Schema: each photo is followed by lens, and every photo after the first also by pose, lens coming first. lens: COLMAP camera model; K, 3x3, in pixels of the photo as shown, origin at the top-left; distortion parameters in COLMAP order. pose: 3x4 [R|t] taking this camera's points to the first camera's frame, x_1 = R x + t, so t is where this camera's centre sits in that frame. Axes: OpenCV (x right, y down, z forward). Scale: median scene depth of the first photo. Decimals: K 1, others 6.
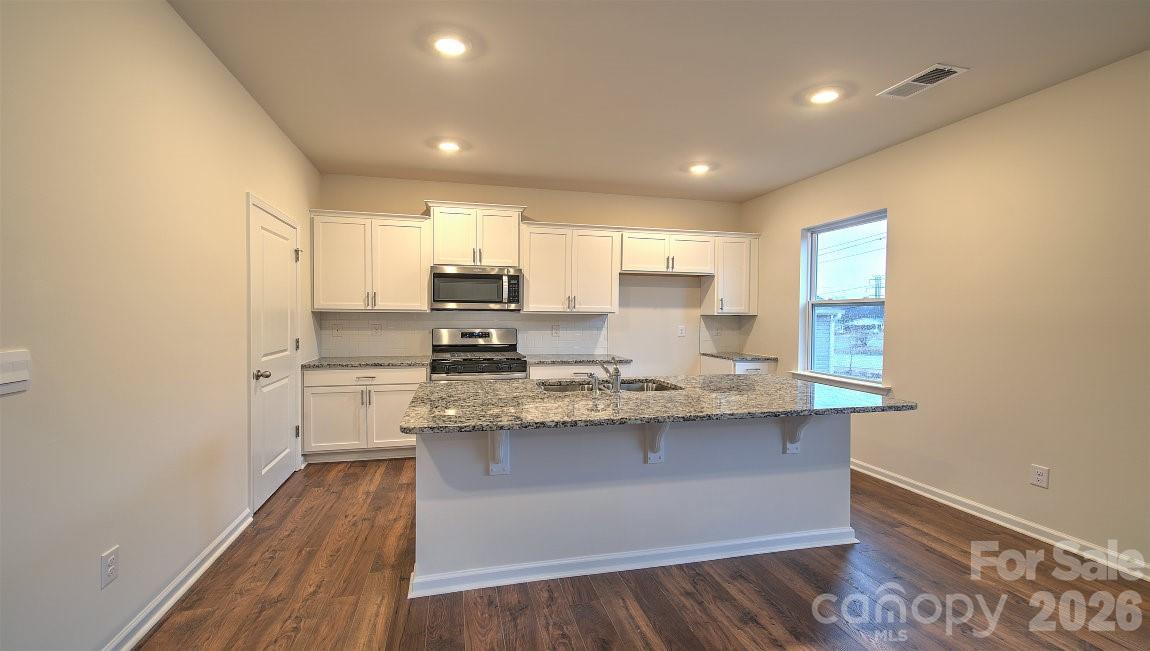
lens RADIAL K [[505.4, 0, 579.6], [0, 505.4, 325.7], [0, 0, 1]] dist [0.003324, 0.000065]
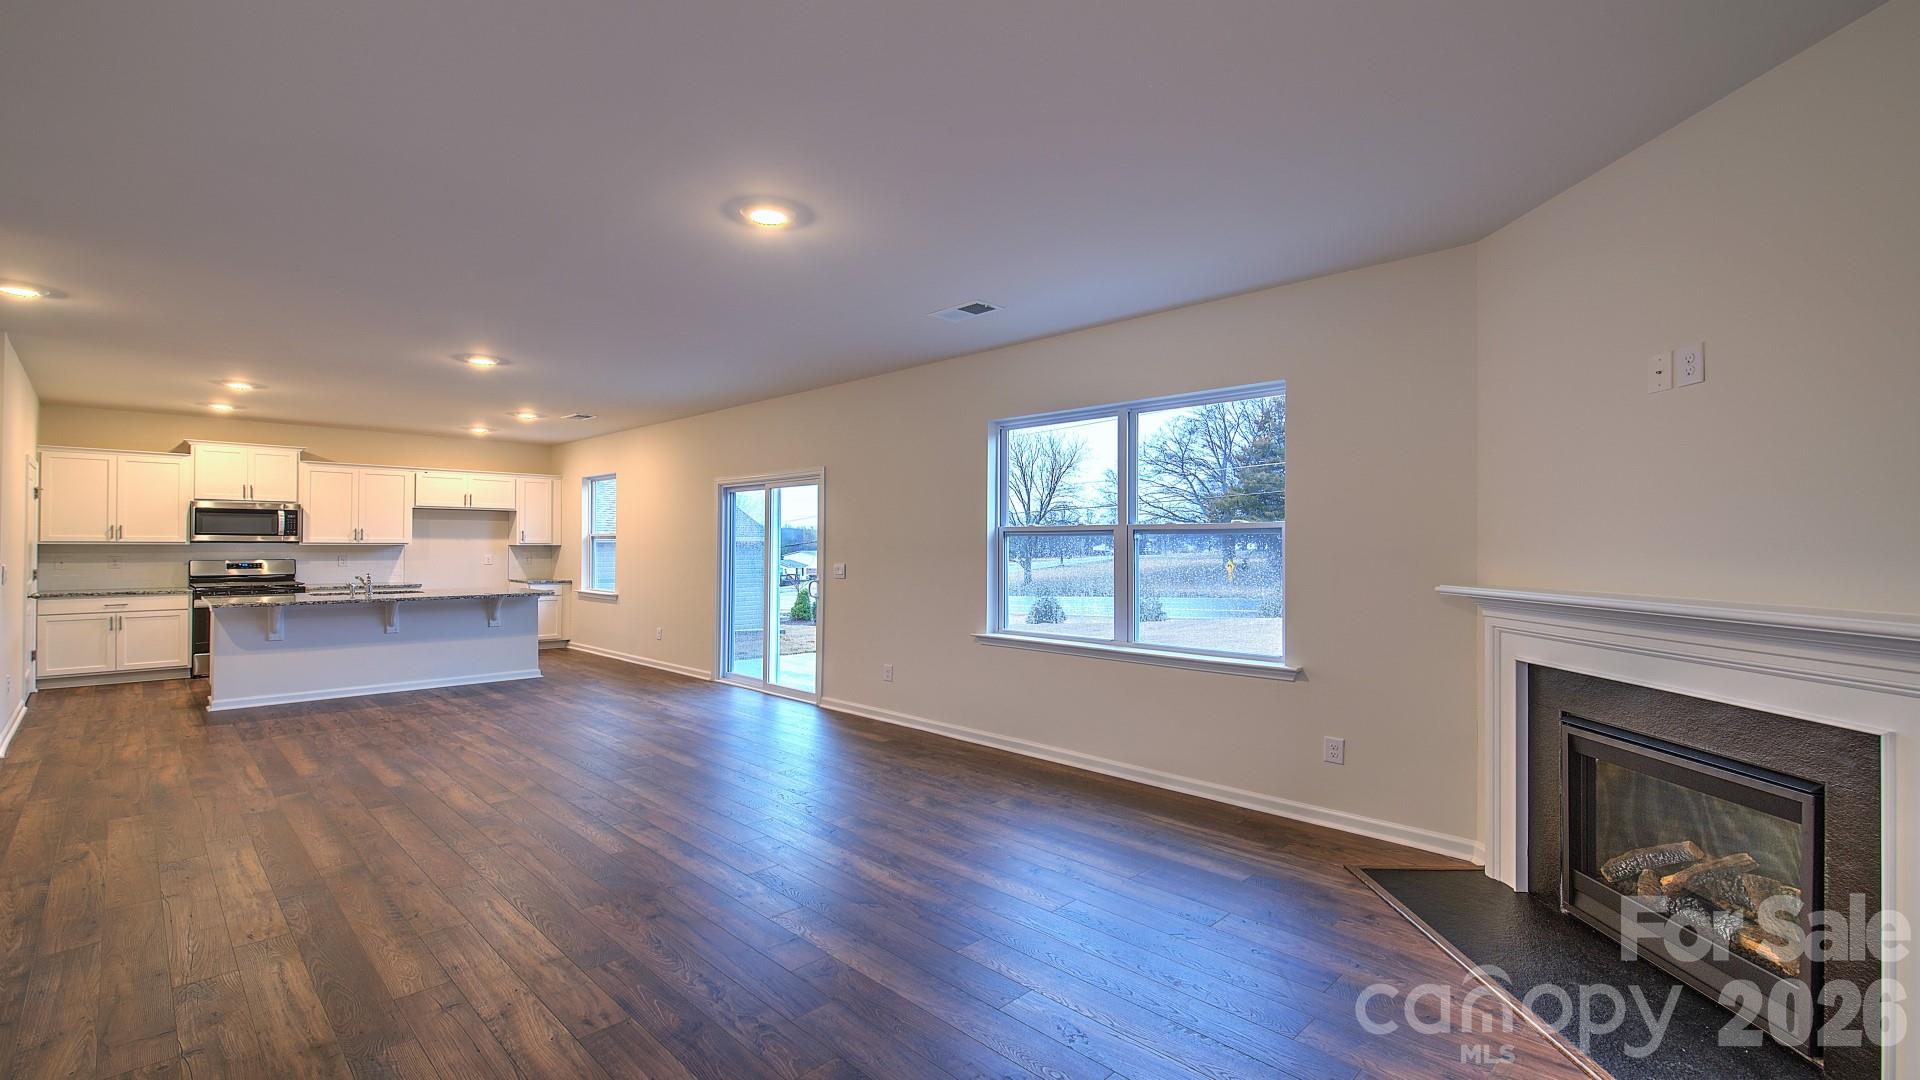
lens RADIAL K [[830.8, 0, 972.2], [0, 830.8, 537.6], [0, 0, 1]] dist [-0.001350, -0.000426]
pose [[0.852783, -0.000137, 0.522265, 0.204202], [0.014048, 0.999644, -0.022677, 0.022898], [-0.522076, 0.026675, 0.852482, -1.407407]]
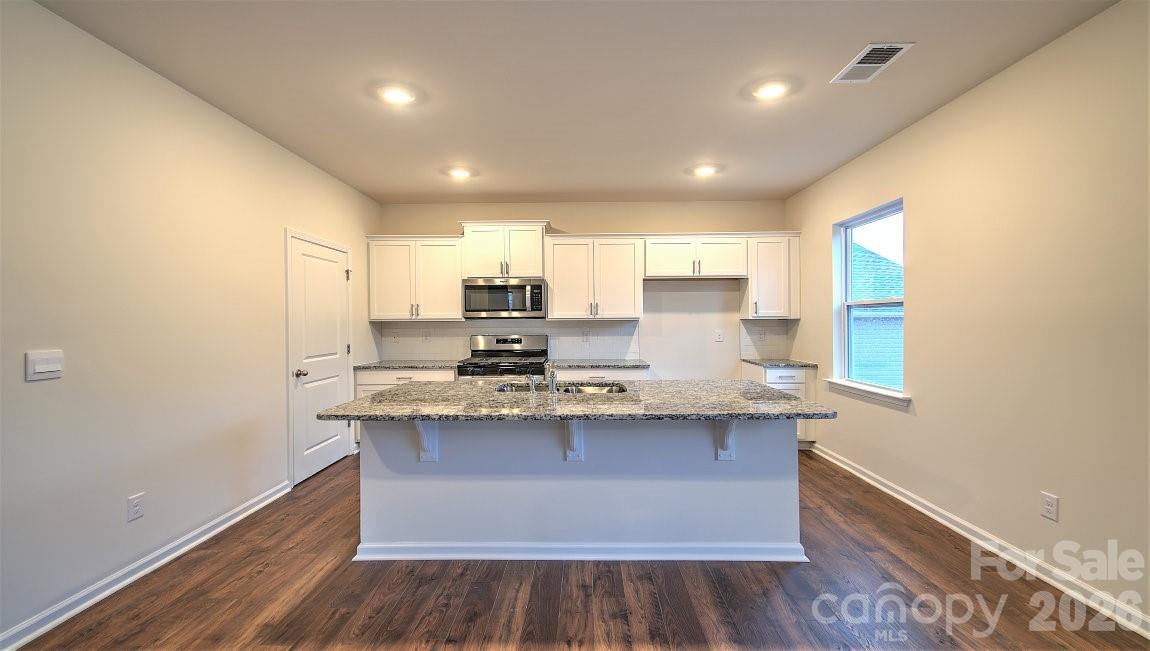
lens RADIAL K [[505.4, 0, 573.6], [0, 505.4, 323.6], [0, 0, 1]] dist [0.003324, 0.000065]
pose [[0.964645, -0.012568, -0.263253, 0.245649], [0.007926, 0.999794, -0.018688, 0.002801], [0.263433, 0.015940, 0.964546, -0.012366]]
